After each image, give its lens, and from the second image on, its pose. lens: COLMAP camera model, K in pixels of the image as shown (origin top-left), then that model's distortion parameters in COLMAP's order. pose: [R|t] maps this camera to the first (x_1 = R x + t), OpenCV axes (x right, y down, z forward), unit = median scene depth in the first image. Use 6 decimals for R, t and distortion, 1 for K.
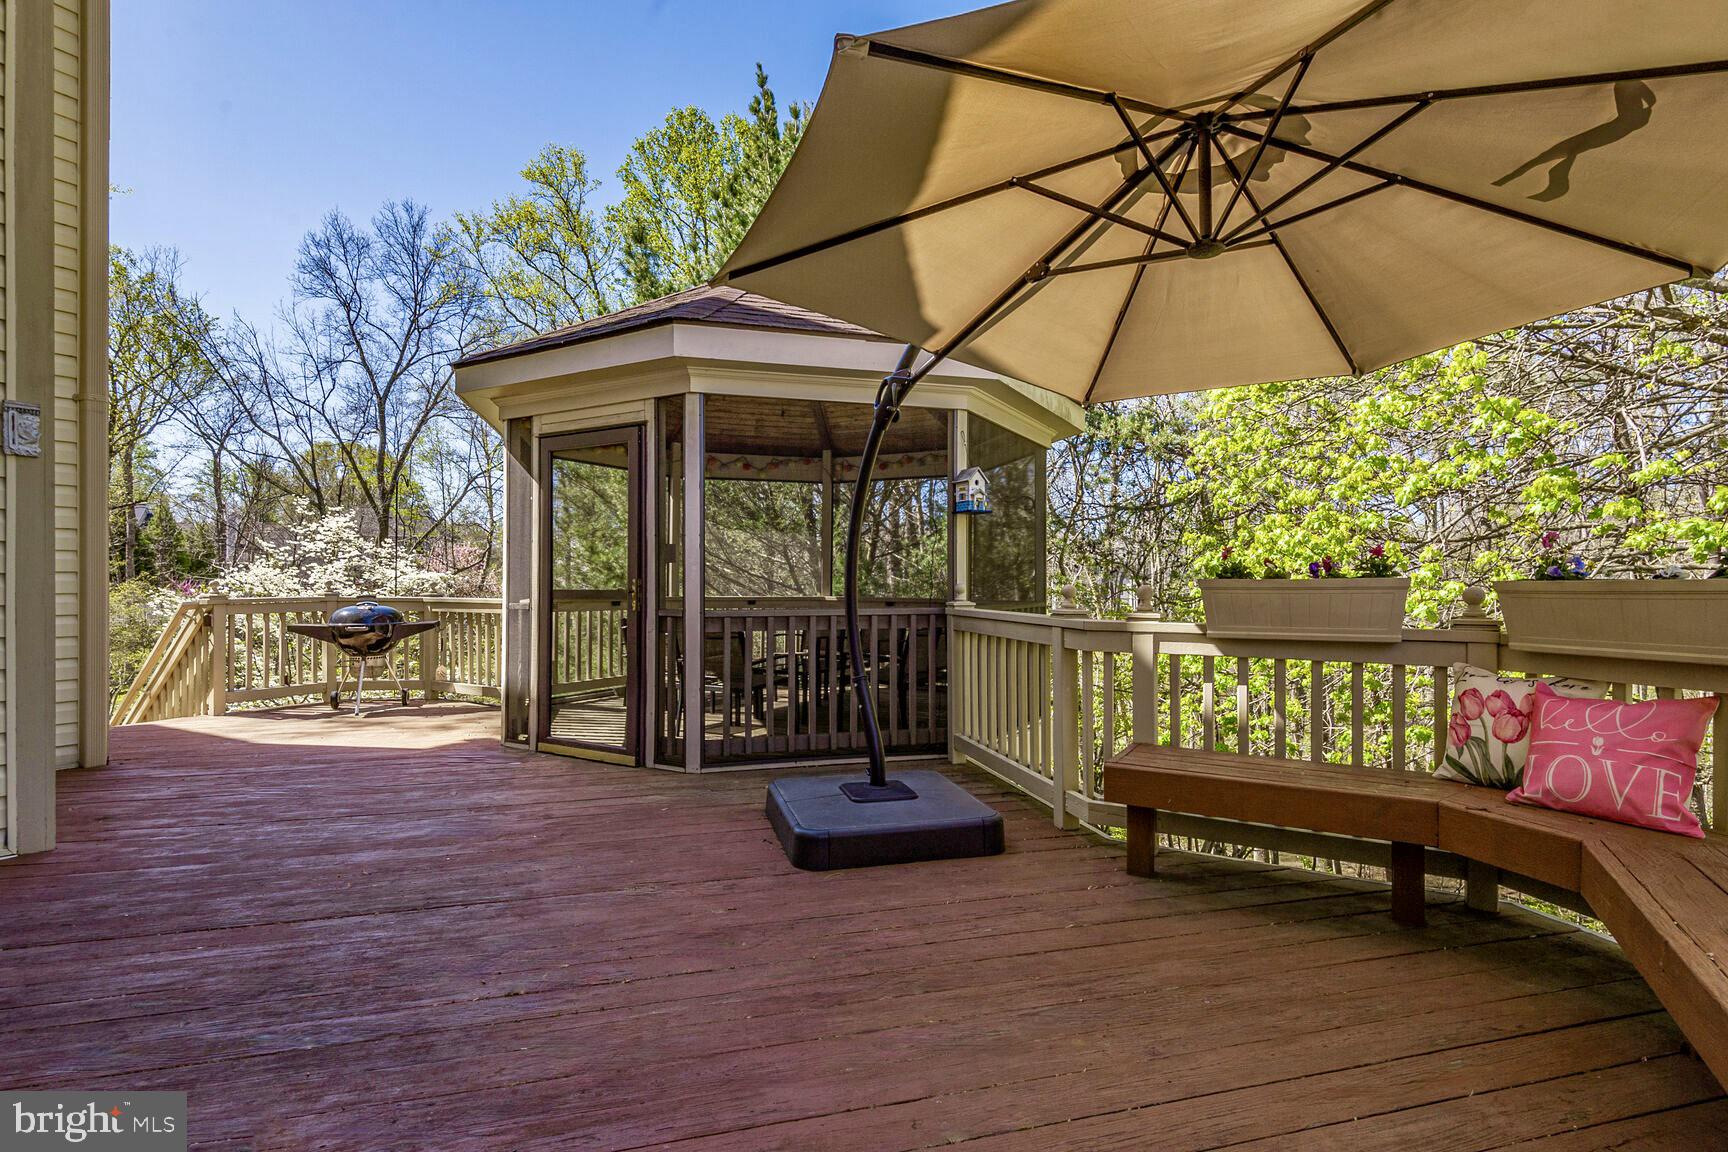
lens RADIAL K [[776.0, 0, 864.0], [0, 776.0, 576.0], [0, 0, 1]] dist [-0.000713, -0.000976]
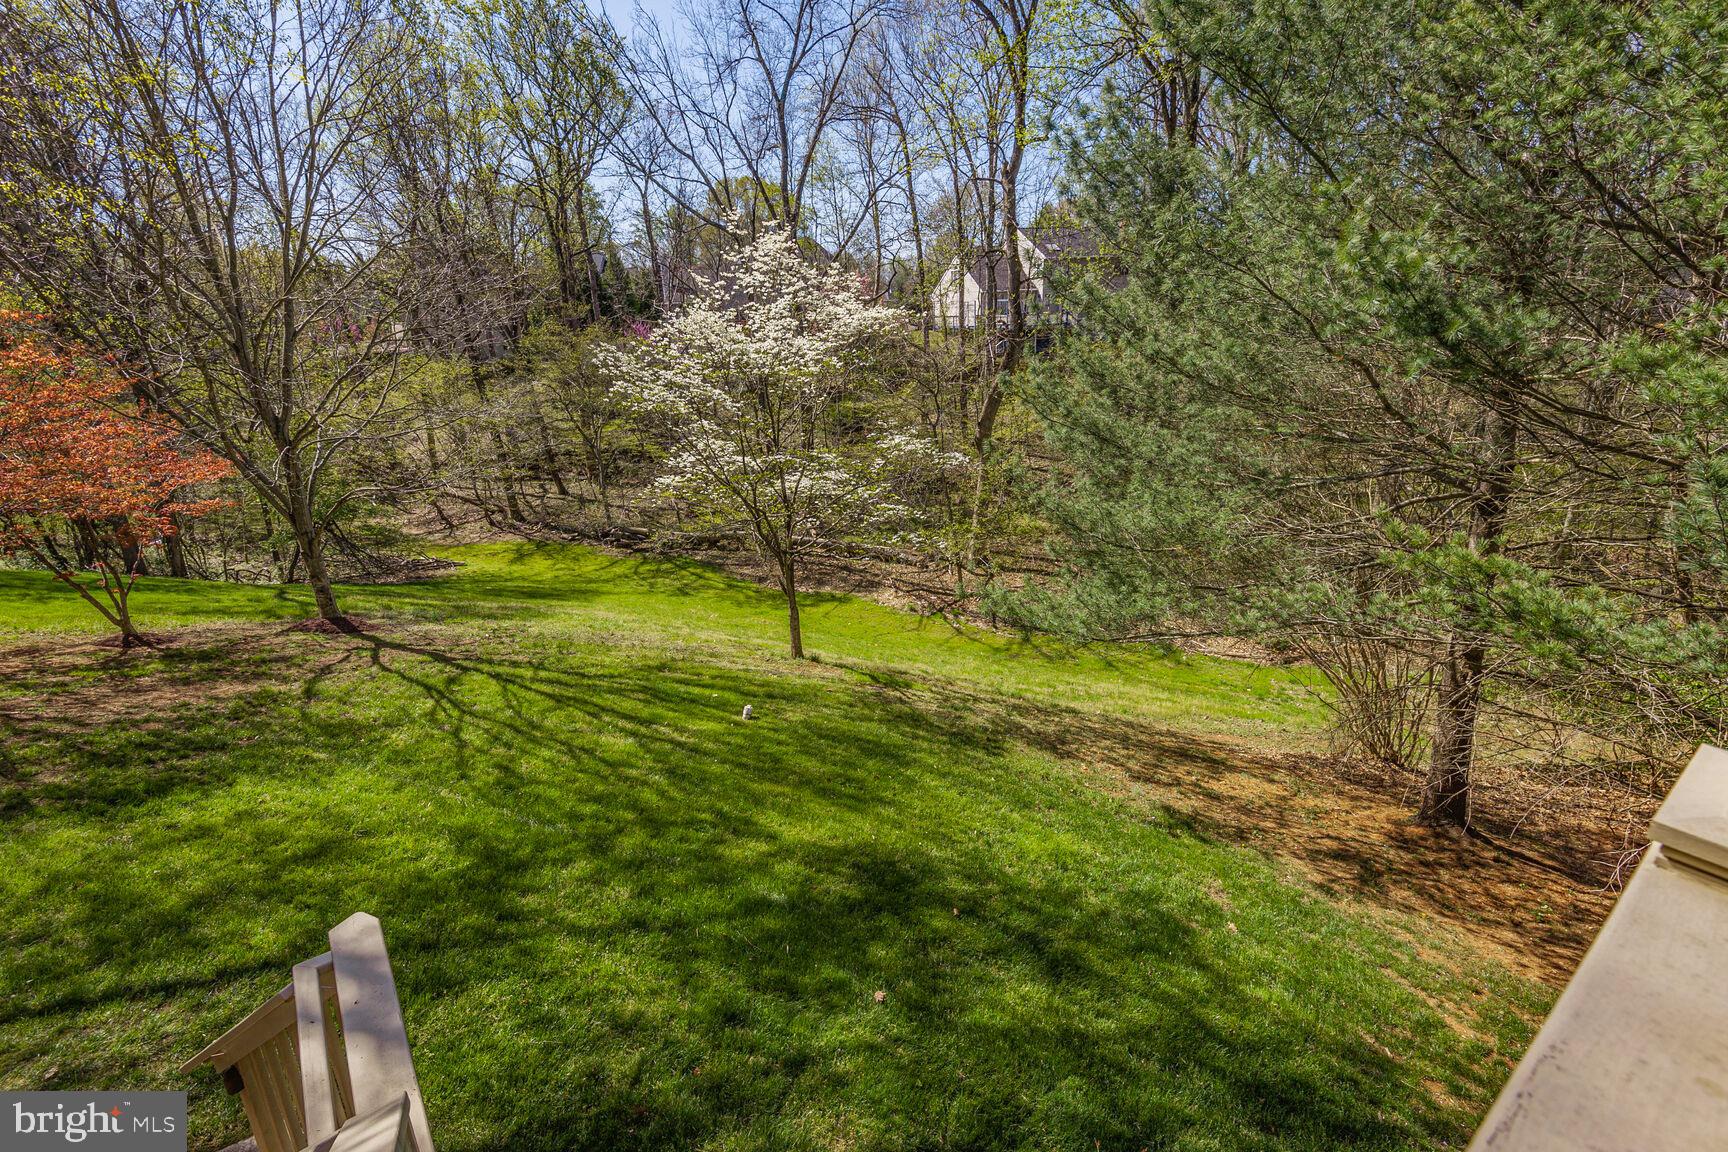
lens RADIAL K [[776.0, 0, 864.0], [0, 776.0, 576.0], [0, 0, 1]] dist [-0.000713, -0.000976]
pose [[0.899276, 0.110471, -0.423201, -0.249897], [0.037975, 0.944203, 0.327167, -0.007317], [0.435730, -0.310285, 0.844904, 0.306739]]
